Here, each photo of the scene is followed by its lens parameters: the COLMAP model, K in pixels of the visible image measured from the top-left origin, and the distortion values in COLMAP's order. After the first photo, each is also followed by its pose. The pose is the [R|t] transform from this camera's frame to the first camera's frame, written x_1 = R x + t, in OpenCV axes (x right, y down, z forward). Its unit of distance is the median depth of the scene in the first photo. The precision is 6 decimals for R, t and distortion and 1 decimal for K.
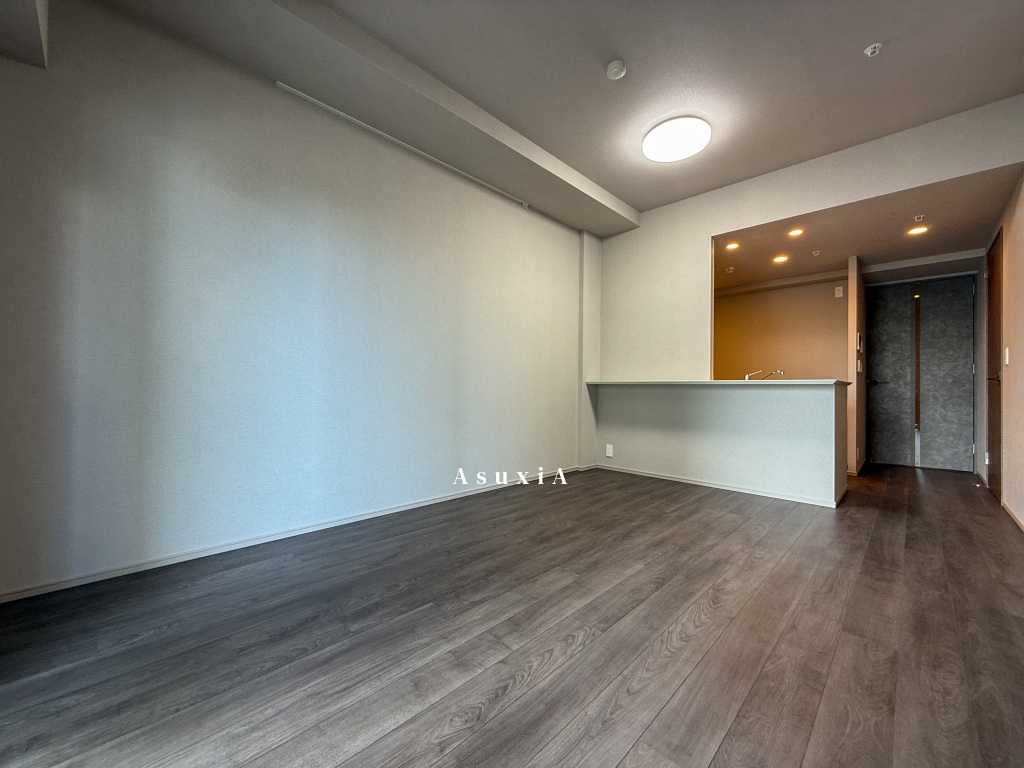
lens RADIAL K [[406.2, 0, 514.6], [0, 406.2, 385.9], [0, 0, 1]] dist [0.001186, -0.000452]
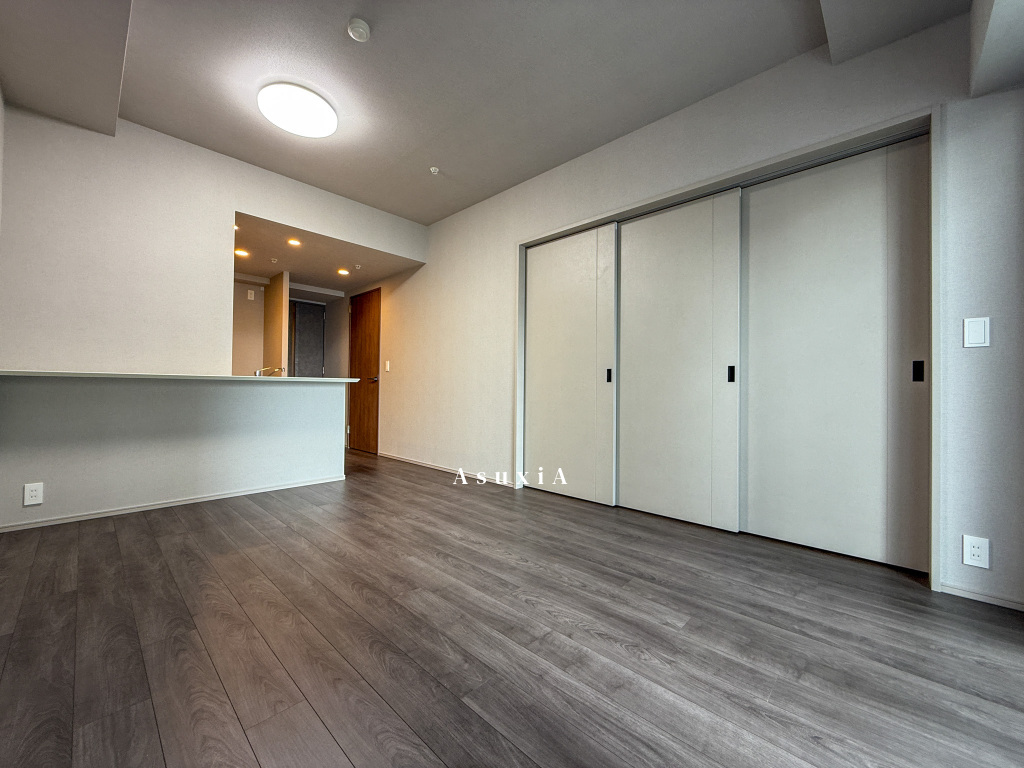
lens RADIAL K [[406.2, 0, 510.2], [0, 406.2, 384.8], [0, 0, 1]] dist [0.001186, -0.000452]
pose [[-0.011327, -0.002236, 0.999933, -0.908034], [-0.018395, 0.999829, 0.002027, -0.013420], [-0.999767, -0.018371, -0.011367, 0.936724]]
